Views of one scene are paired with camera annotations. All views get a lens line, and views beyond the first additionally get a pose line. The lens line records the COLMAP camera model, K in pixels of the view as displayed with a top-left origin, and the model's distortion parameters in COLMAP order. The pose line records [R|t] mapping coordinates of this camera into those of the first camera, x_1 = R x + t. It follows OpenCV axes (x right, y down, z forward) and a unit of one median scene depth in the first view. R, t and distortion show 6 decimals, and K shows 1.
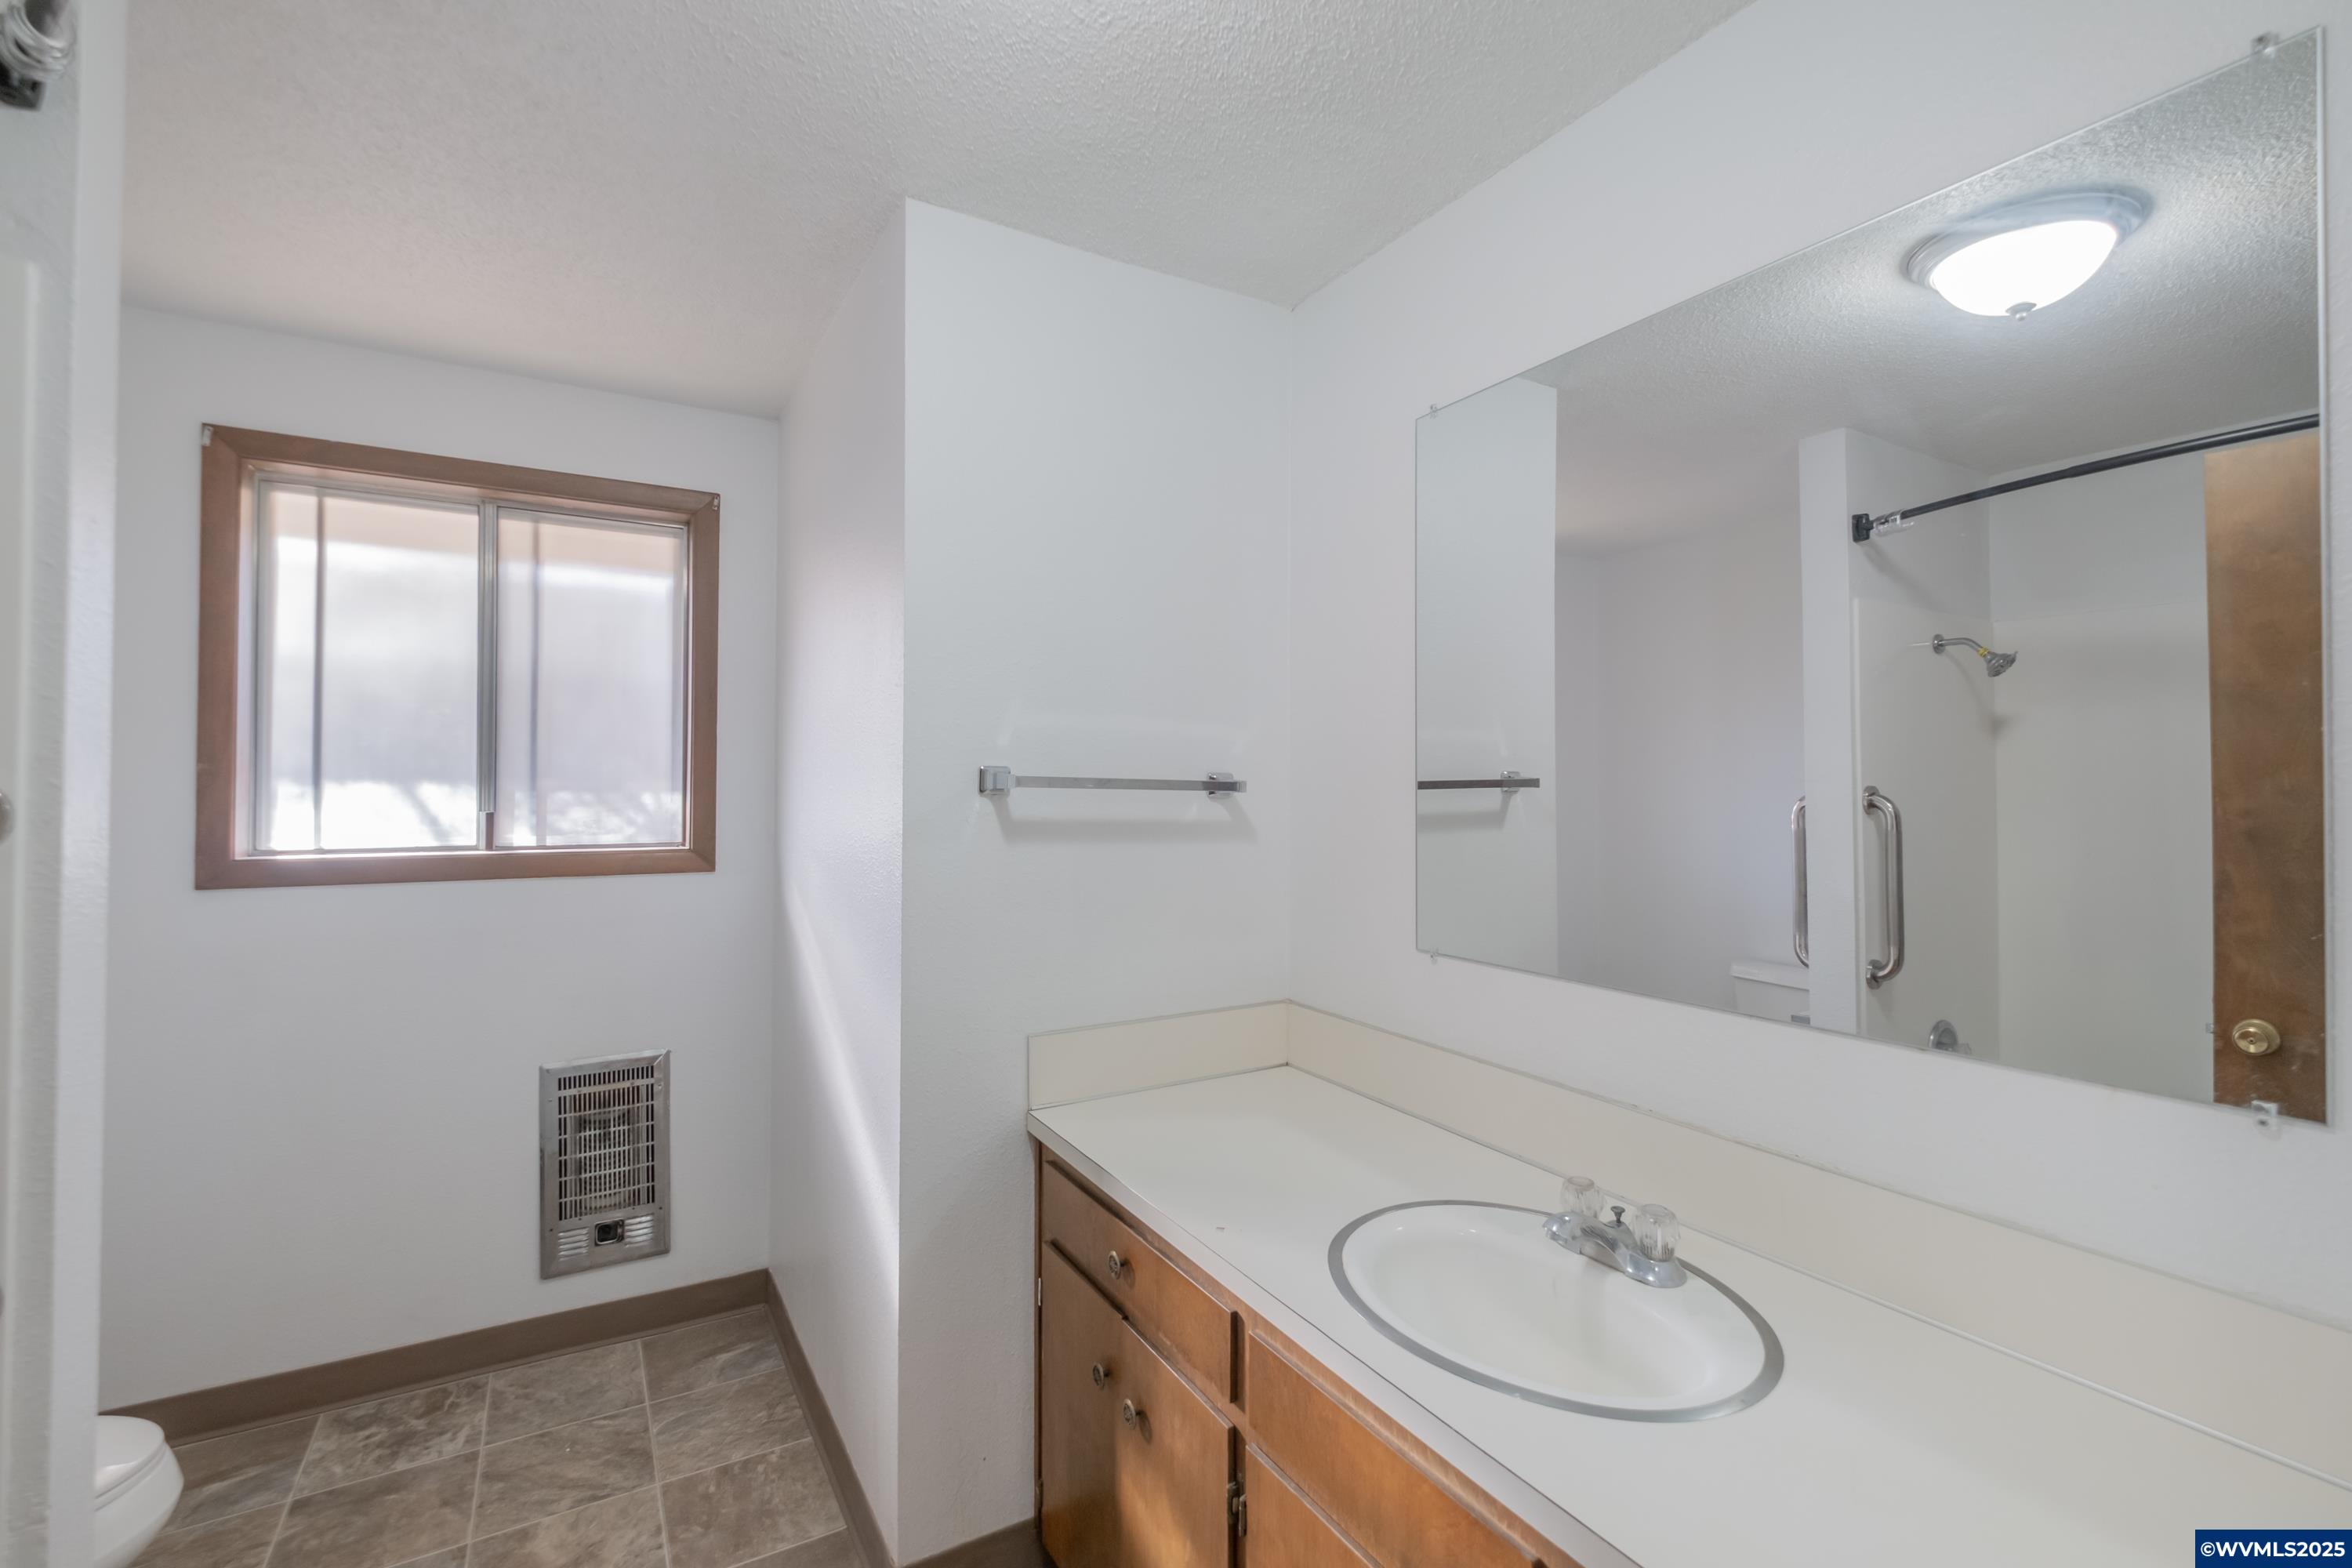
lens RADIAL K [[1013.5, 0, 1194.6], [0, 1013.5, 779.3], [0, 0, 1]] dist [-0.013300, 0.000360]
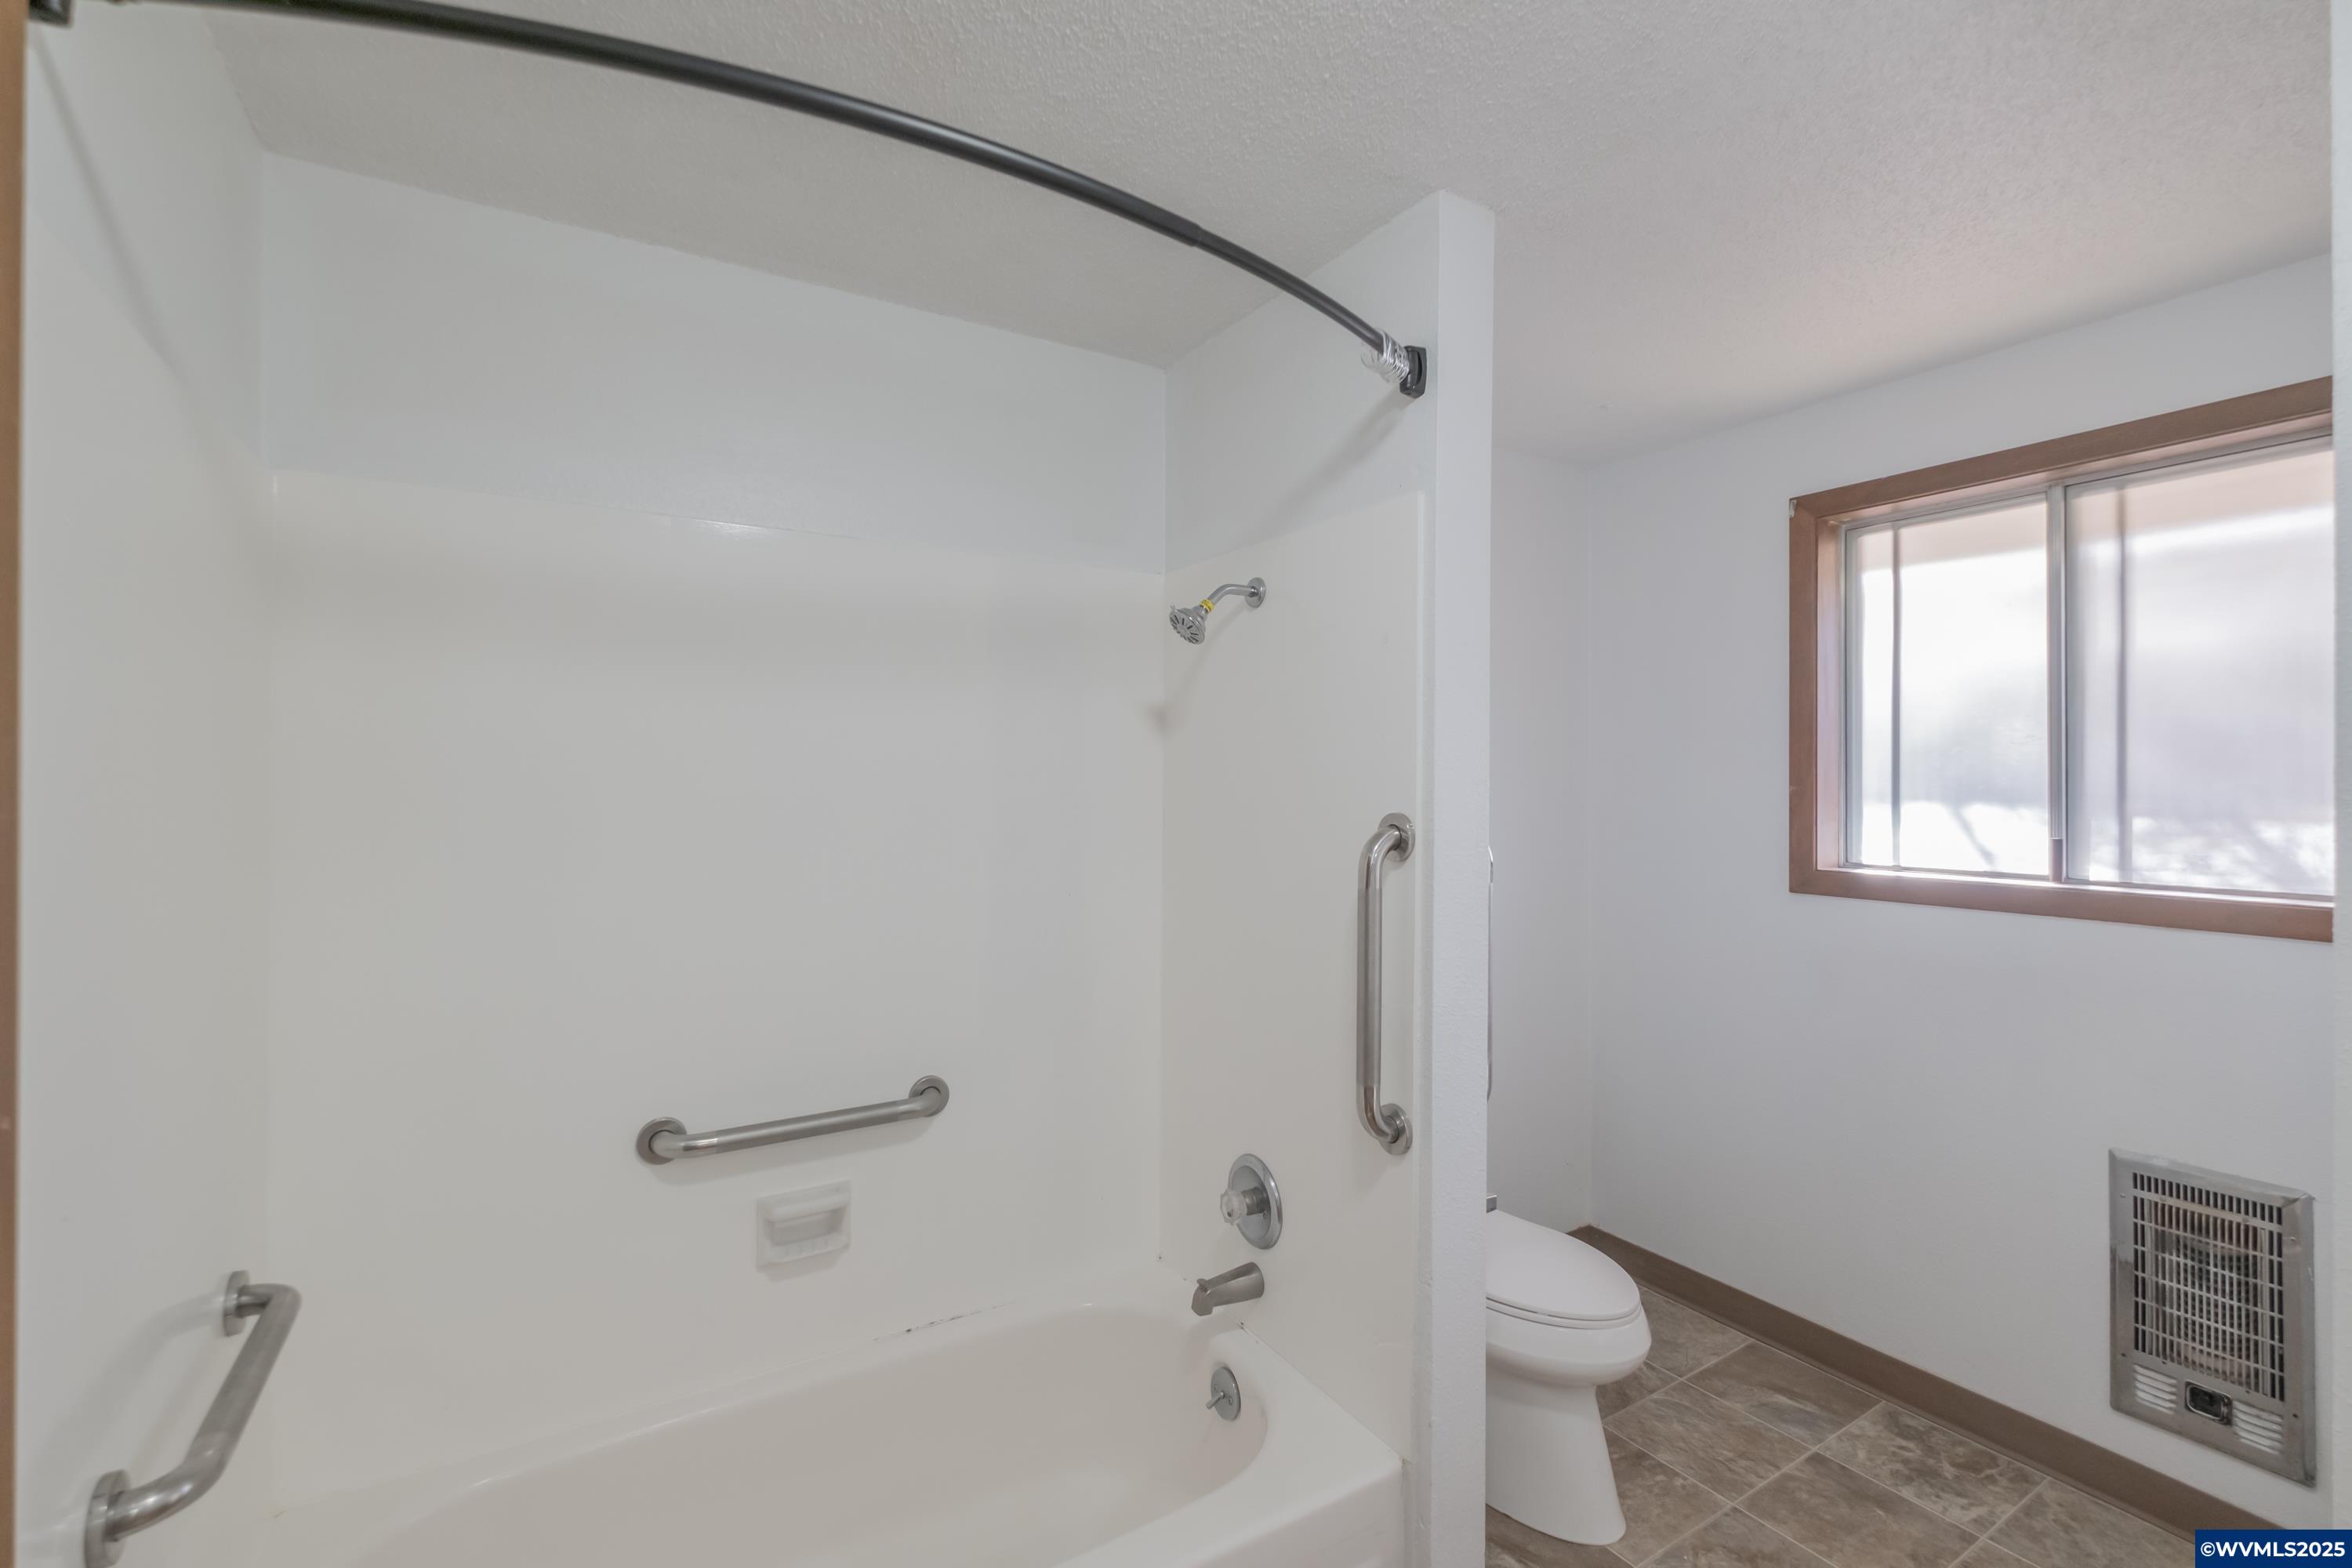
lens RADIAL K [[1013.5, 0, 1180.2], [0, 1013.5, 781.6], [0, 0, 1]] dist [-0.013300, 0.000360]
pose [[-0.007559, -0.002553, -0.999968, 0.187812], [0.007625, 0.999968, -0.002610, -0.021925], [0.999942, -0.007644, -0.007540, 0.260493]]
